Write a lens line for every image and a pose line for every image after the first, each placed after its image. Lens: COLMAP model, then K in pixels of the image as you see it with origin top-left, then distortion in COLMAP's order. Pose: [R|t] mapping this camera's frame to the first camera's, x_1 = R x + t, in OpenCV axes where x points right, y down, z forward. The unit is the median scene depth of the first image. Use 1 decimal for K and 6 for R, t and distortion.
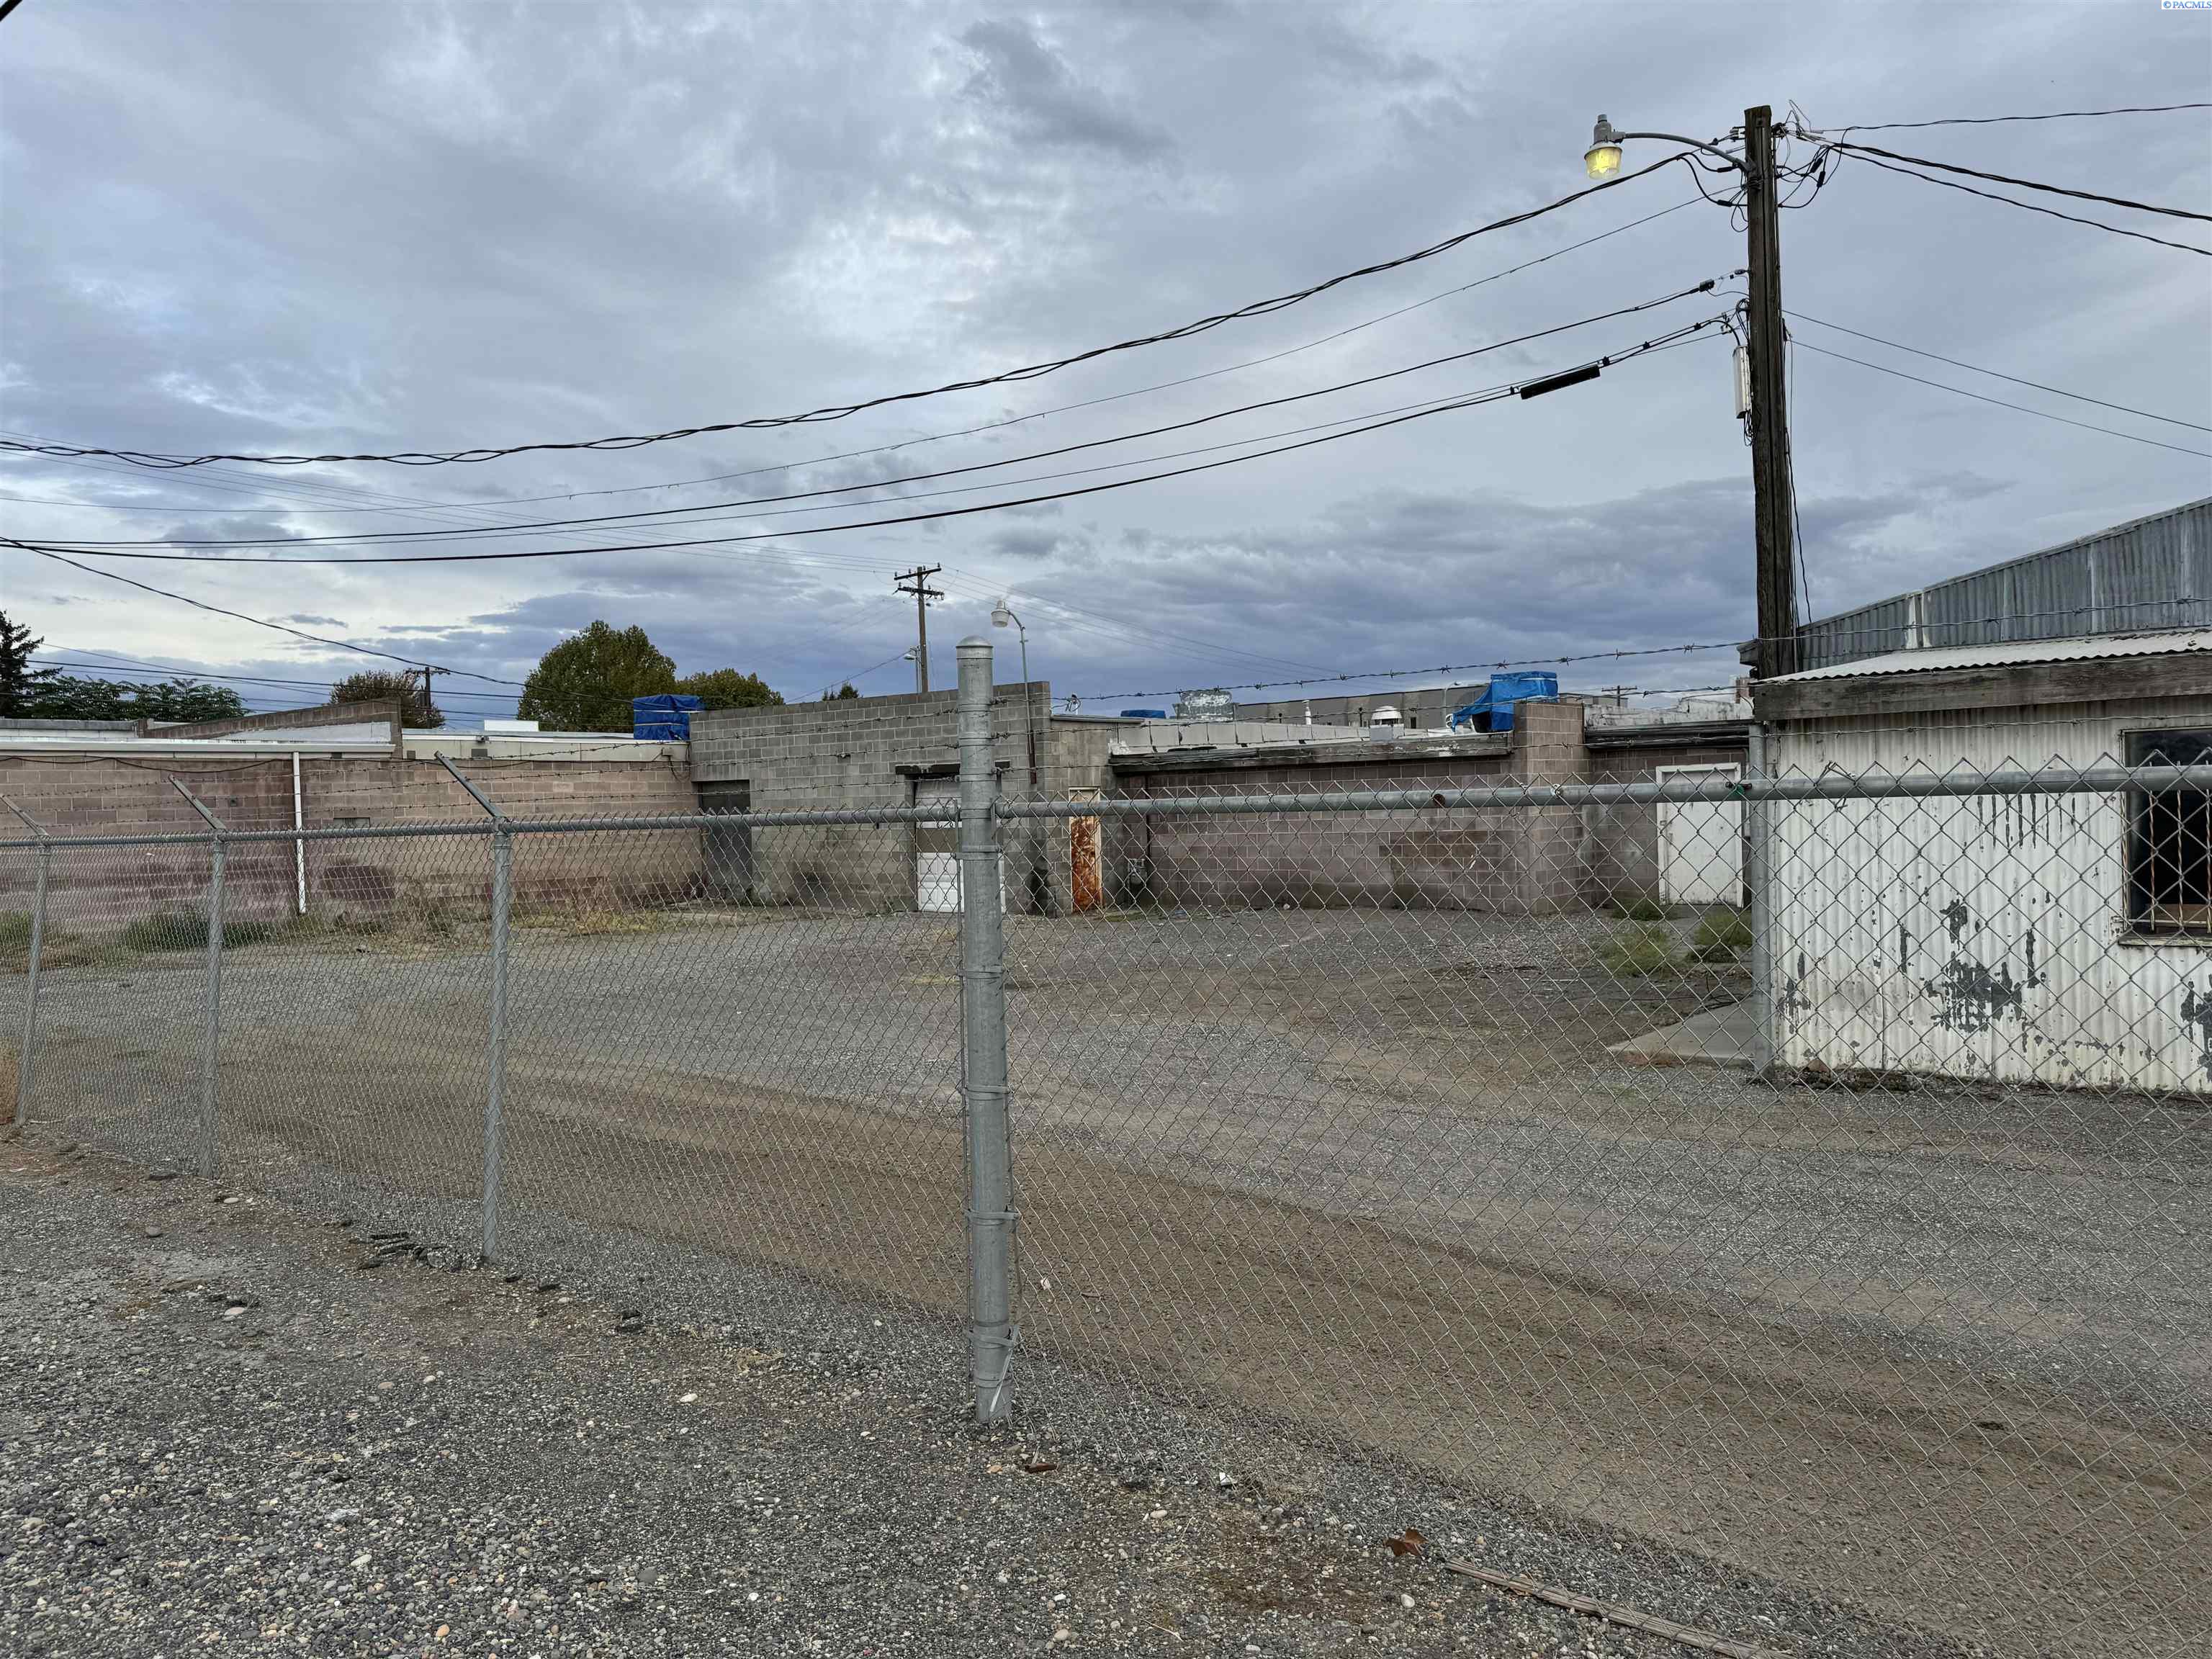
lens RADIAL K [[1586.6, 0, 1106.0], [0, 1586.6, 829.5], [0, 0, 1]] dist [0.082496, -0.100617]
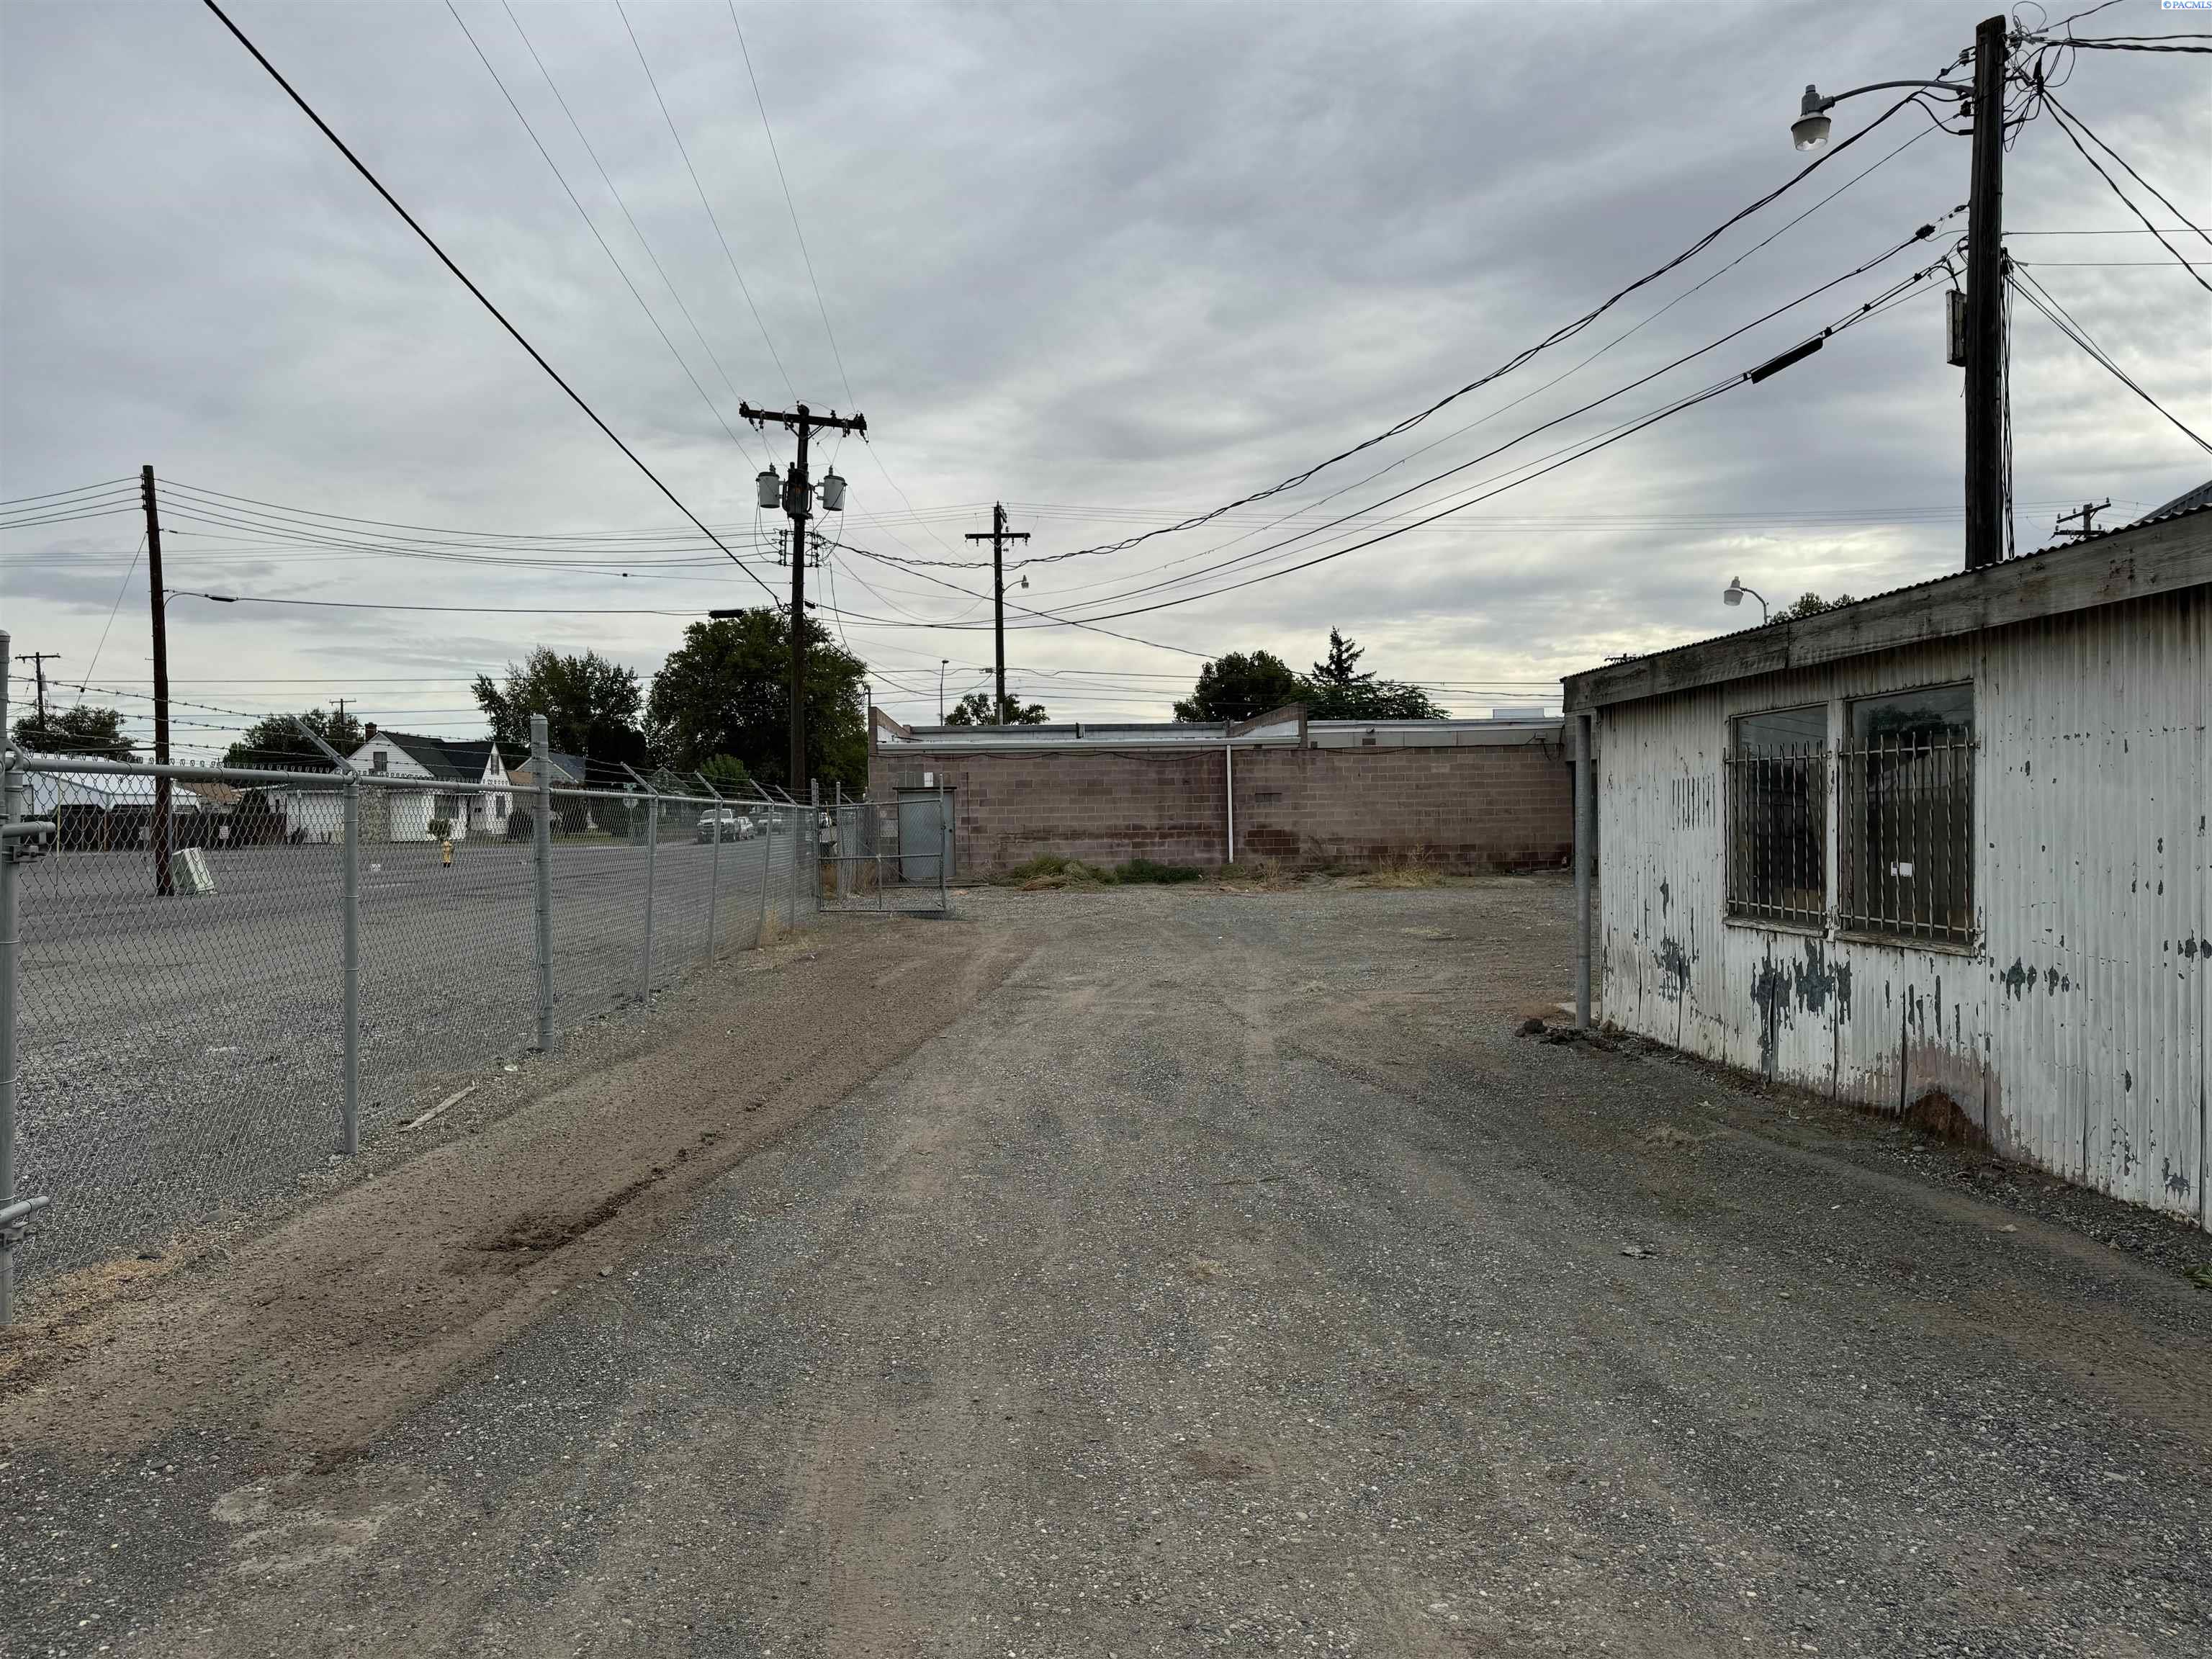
lens RADIAL K [[1586.6, 0, 1106.0], [0, 1586.6, 829.5], [0, 0, 1]] dist [0.082496, -0.100617]
pose [[0.677152, 0.022908, -0.735487, 0.424910], [-0.010539, 0.999715, 0.021434, -0.004157], [0.735768, -0.006762, 0.677200, 0.010152]]
